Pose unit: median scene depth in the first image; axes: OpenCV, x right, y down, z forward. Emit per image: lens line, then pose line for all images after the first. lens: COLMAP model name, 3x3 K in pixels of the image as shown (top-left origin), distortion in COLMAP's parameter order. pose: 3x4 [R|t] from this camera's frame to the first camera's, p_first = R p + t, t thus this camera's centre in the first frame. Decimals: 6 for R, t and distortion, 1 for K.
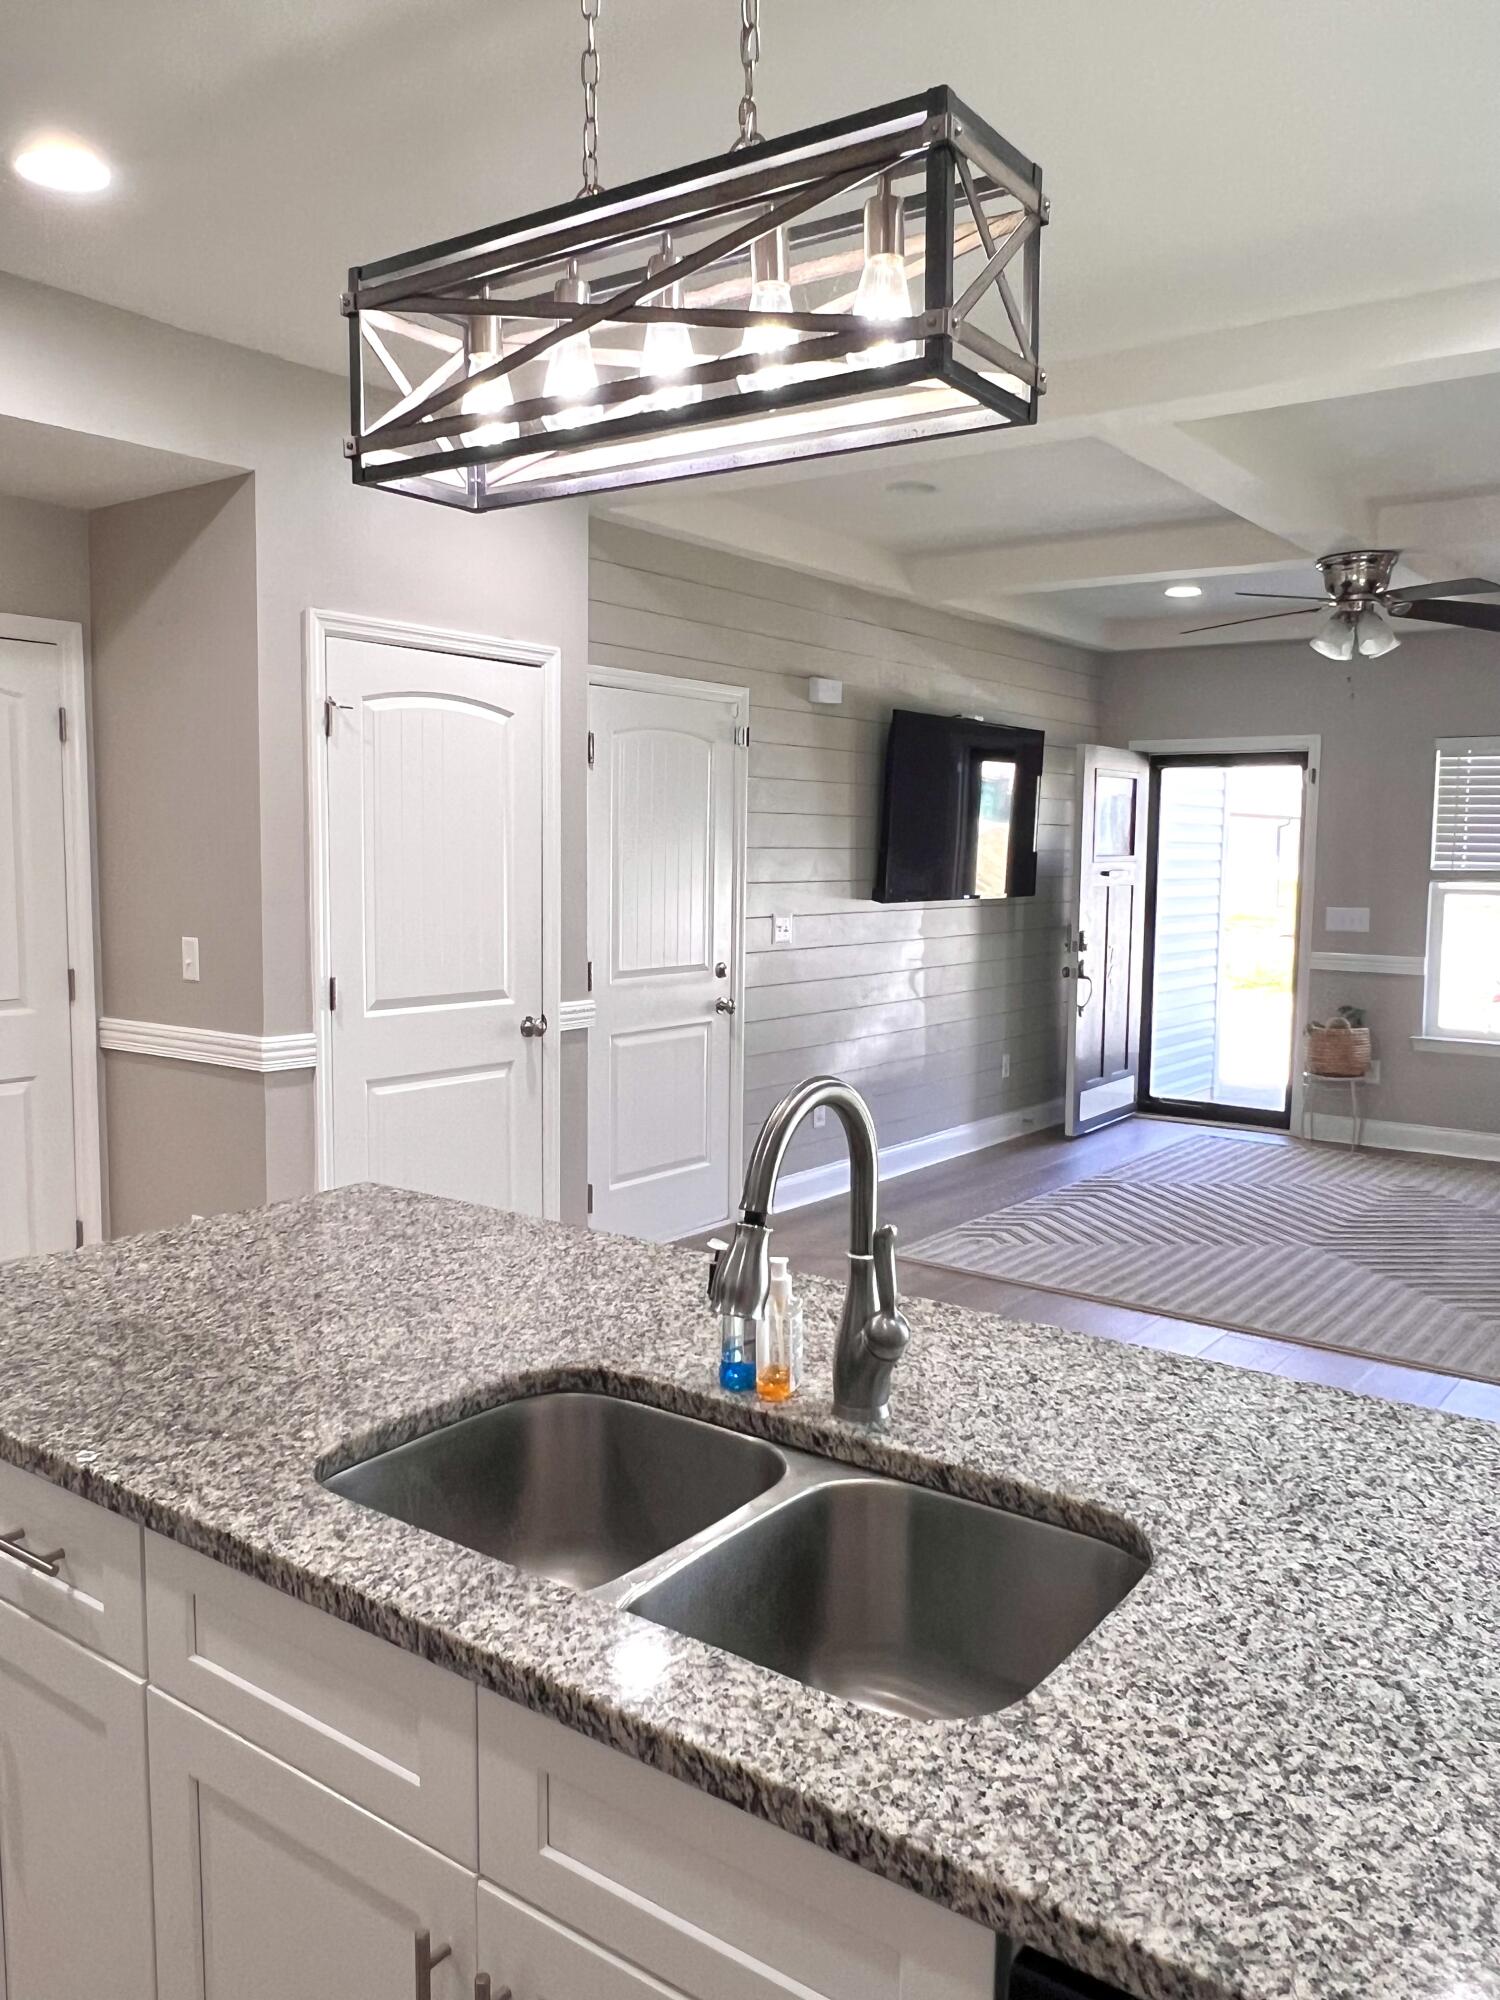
lens RADIAL K [[1545.8, 0, 750.0], [0, 1545.8, 1000.0], [0, 0, 1]] dist [-0.000173, -0.000074]
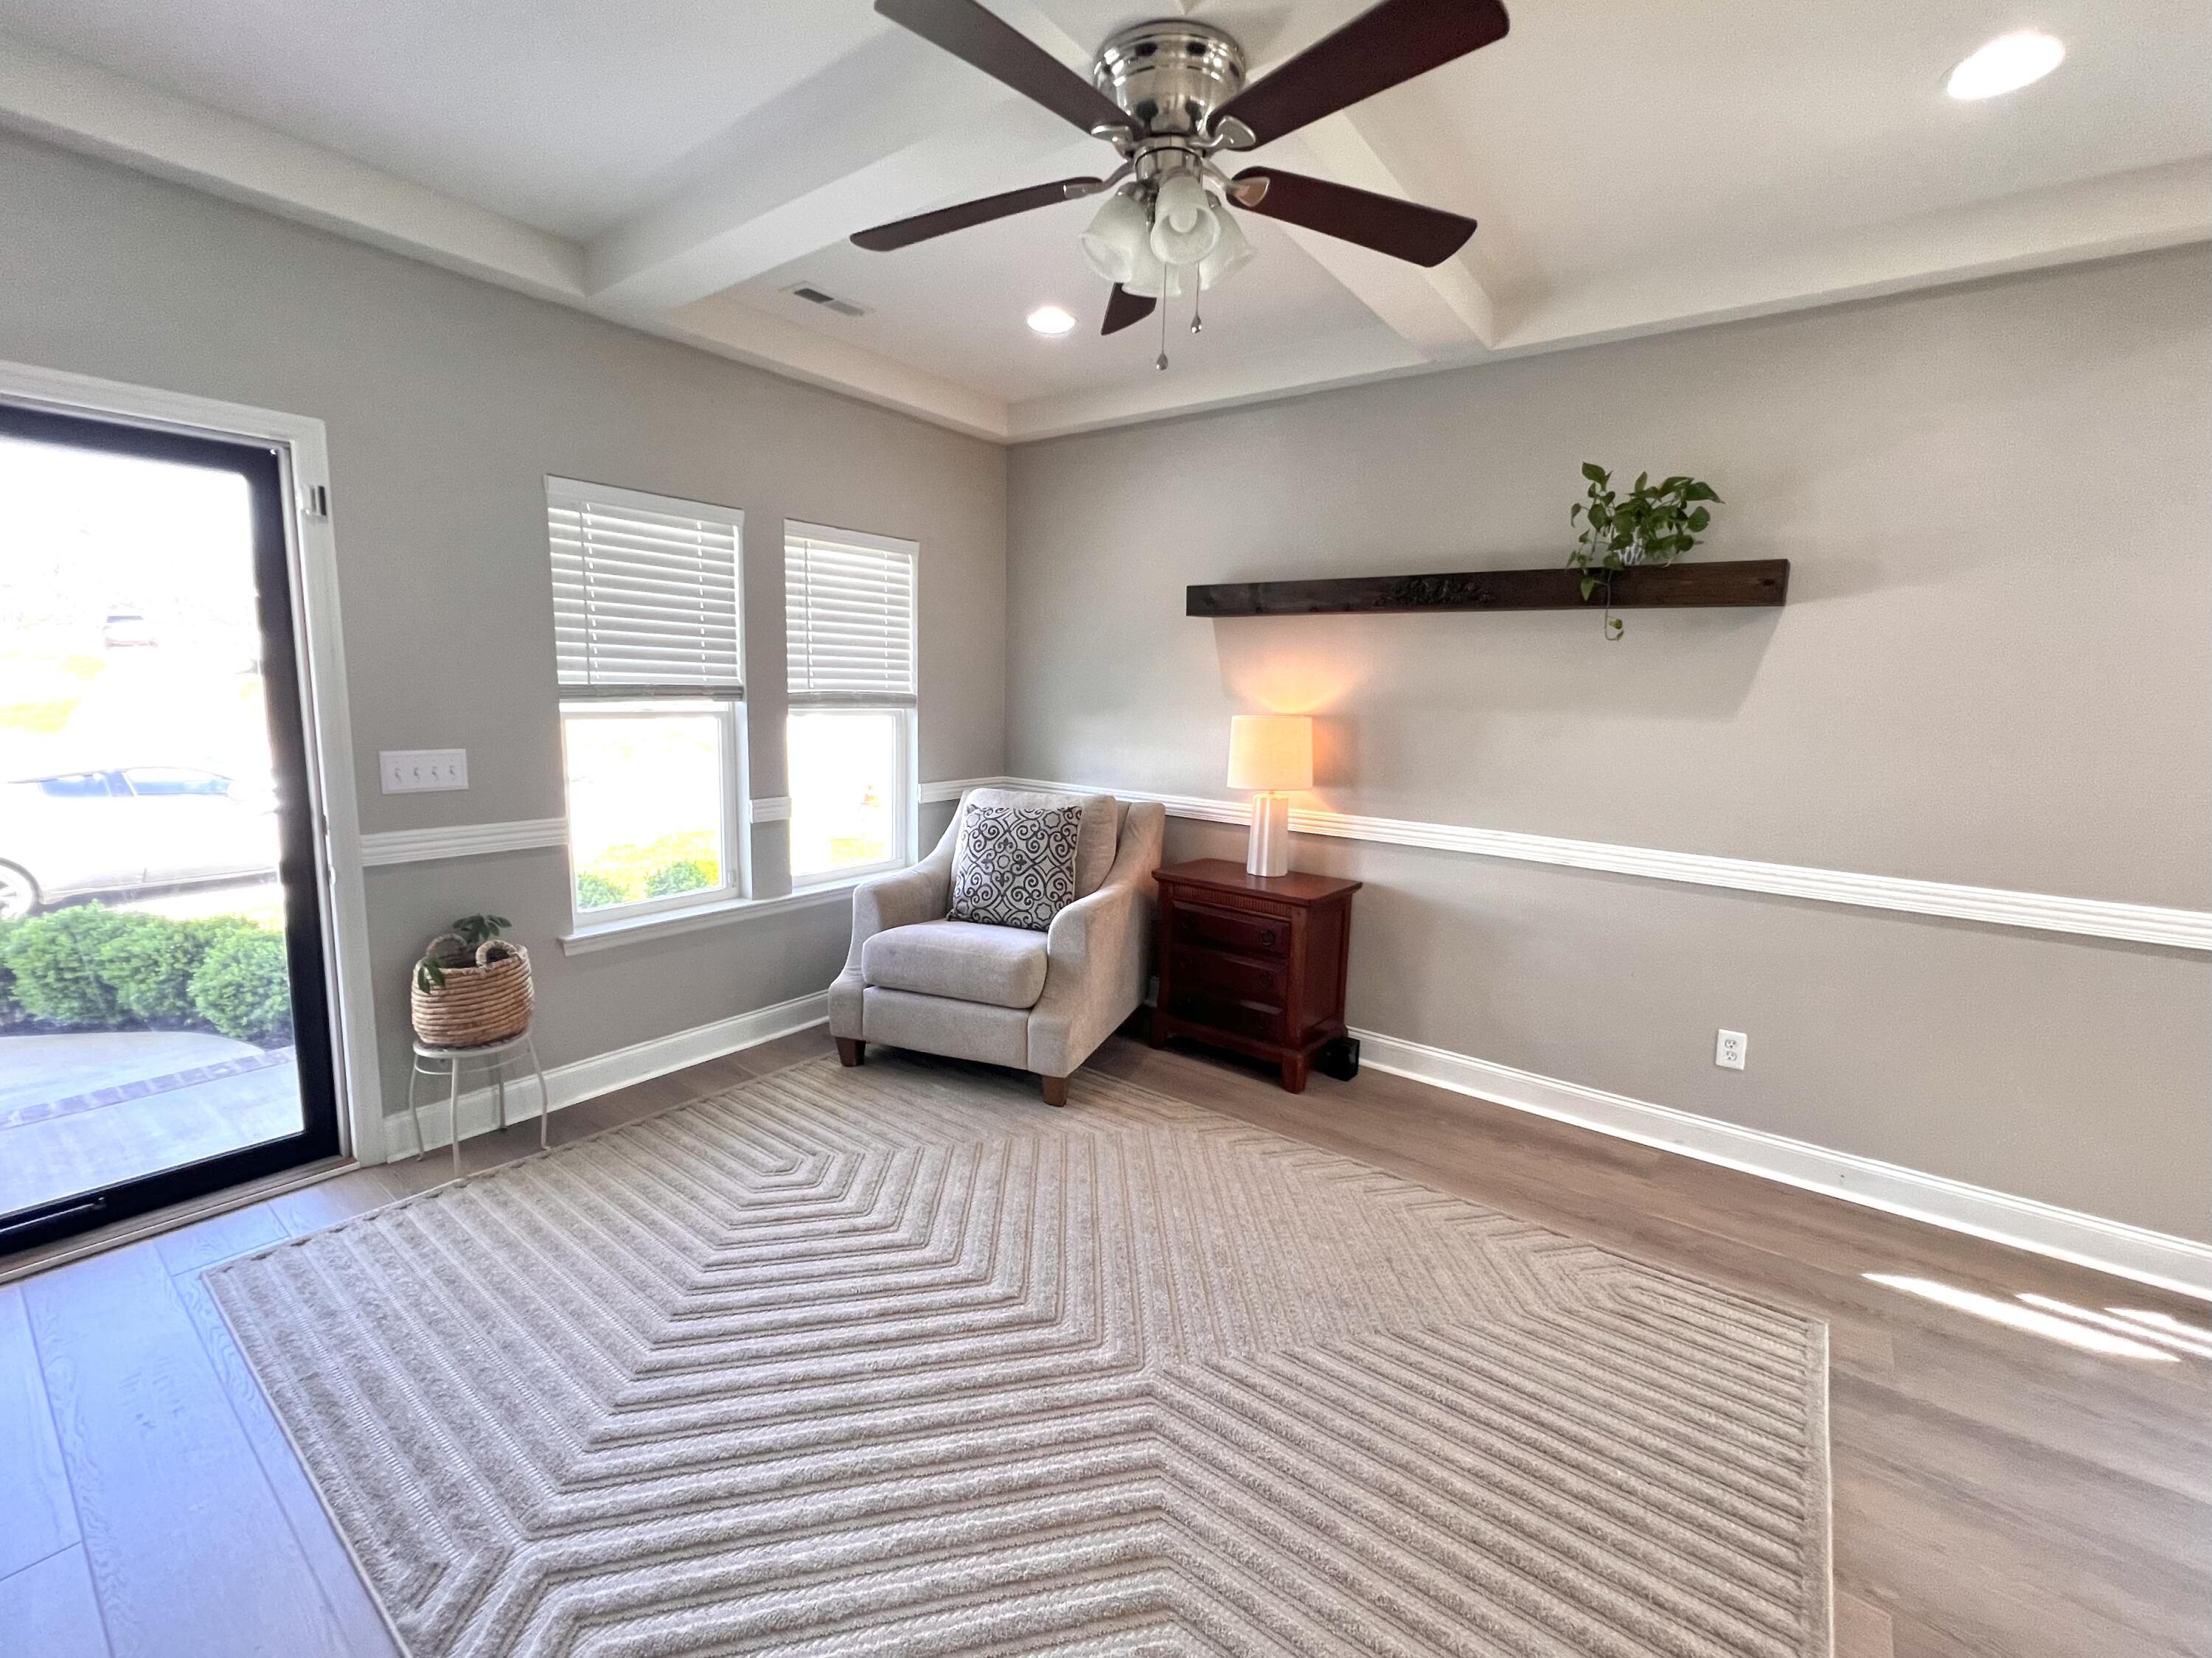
lens RADIAL K [[896.5, 0, 1106.0], [0, 896.5, 829.0], [0, 0, 1]] dist [-0.018082, -0.000041]
pose [[-0.000104, -0.163956, 0.986468, 0.060150], [0.063033, 0.984505, 0.163636, -0.069167], [-0.998011, 0.062197, 0.010232, 0.753201]]
